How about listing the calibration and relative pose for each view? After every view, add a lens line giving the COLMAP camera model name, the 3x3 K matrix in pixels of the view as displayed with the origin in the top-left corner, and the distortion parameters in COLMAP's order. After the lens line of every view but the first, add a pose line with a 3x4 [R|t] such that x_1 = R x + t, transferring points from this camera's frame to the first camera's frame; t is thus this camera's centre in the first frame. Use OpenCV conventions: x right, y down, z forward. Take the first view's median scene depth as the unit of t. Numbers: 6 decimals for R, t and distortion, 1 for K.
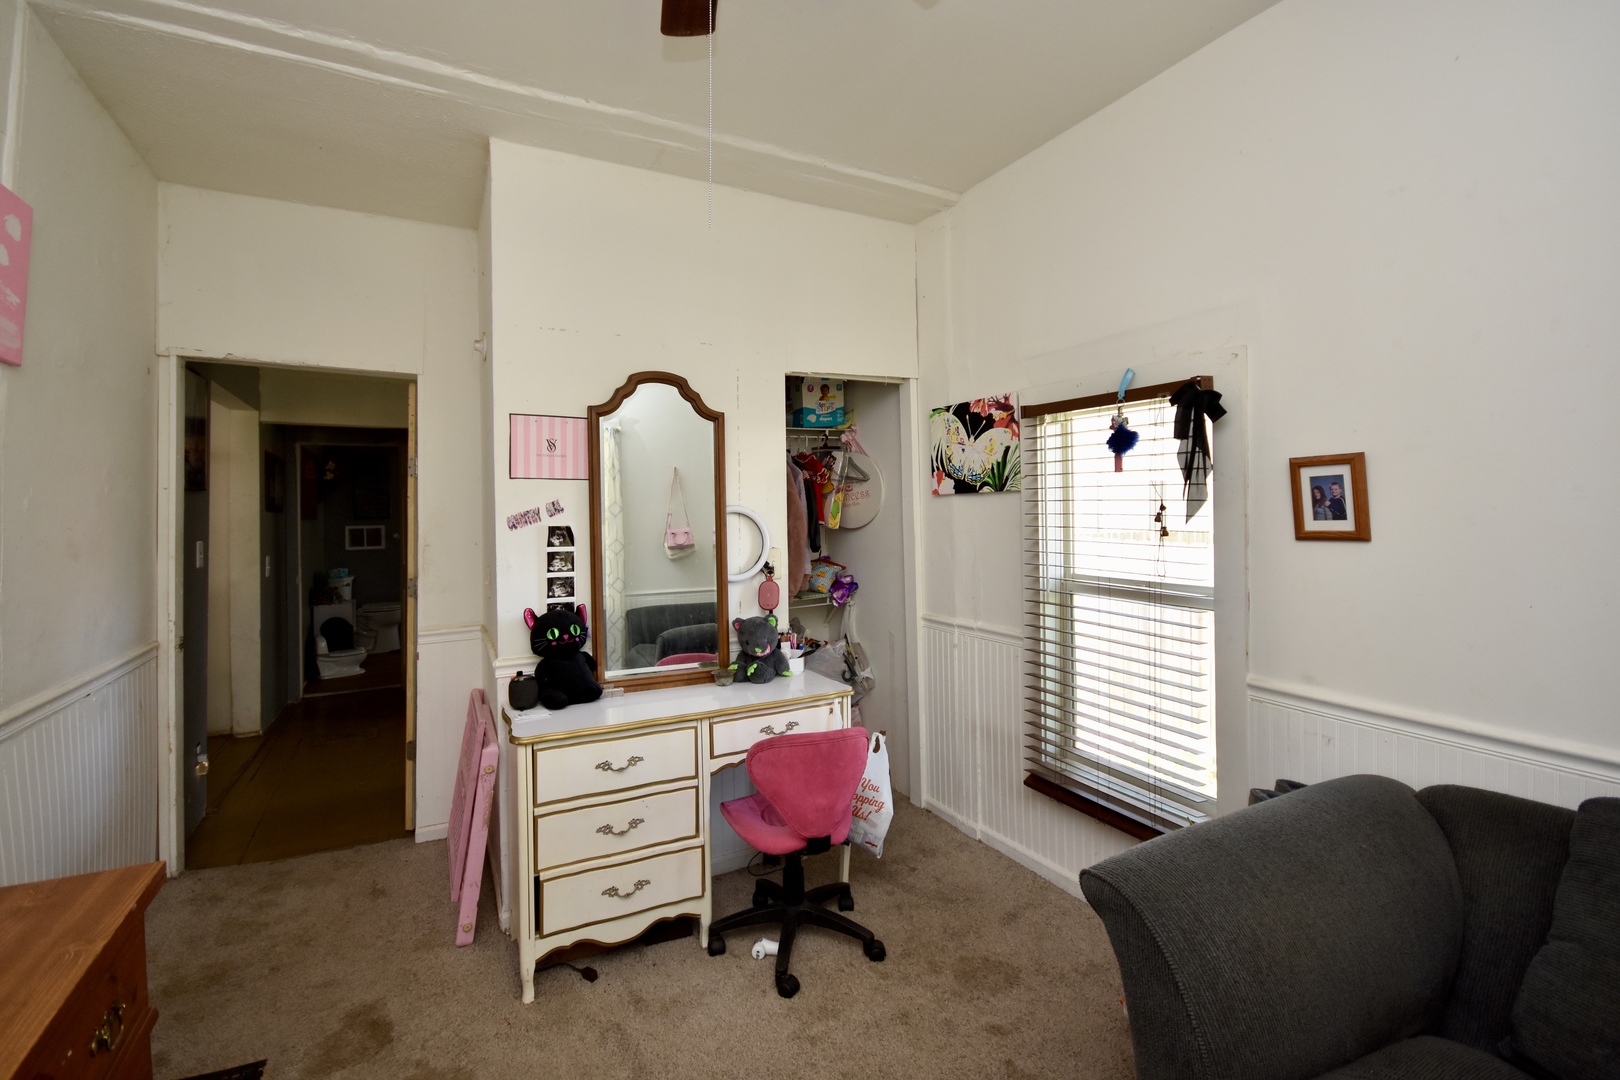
lens RADIAL K [[703.1, 0, 801.4], [0, 703.1, 519.9], [0, 0, 1]] dist [0.001414, -0.009972]
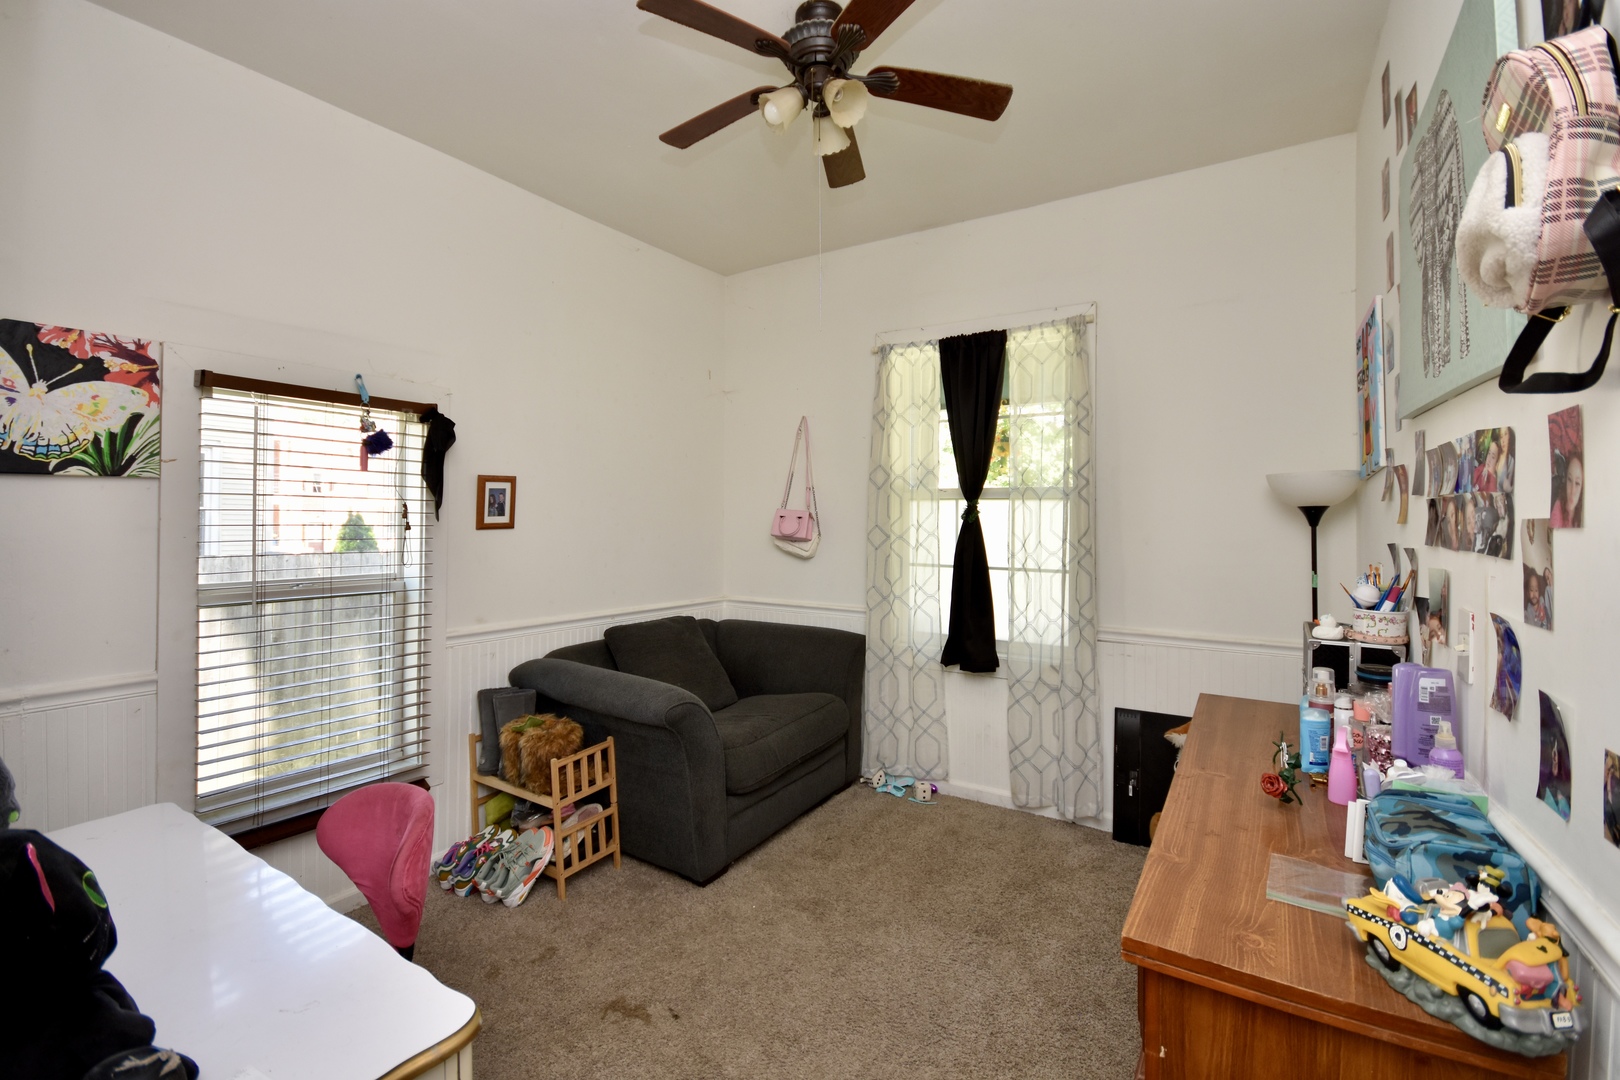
lens RADIAL K [[703.1, 0, 801.4], [0, 703.1, 519.9], [0, 0, 1]] dist [0.001414, -0.009972]
pose [[-0.490166, 0.001297, 0.871628, -0.647159], [0.011538, 0.999921, 0.005000, 0.005750], [-0.871553, 0.012508, -0.490142, 0.773917]]
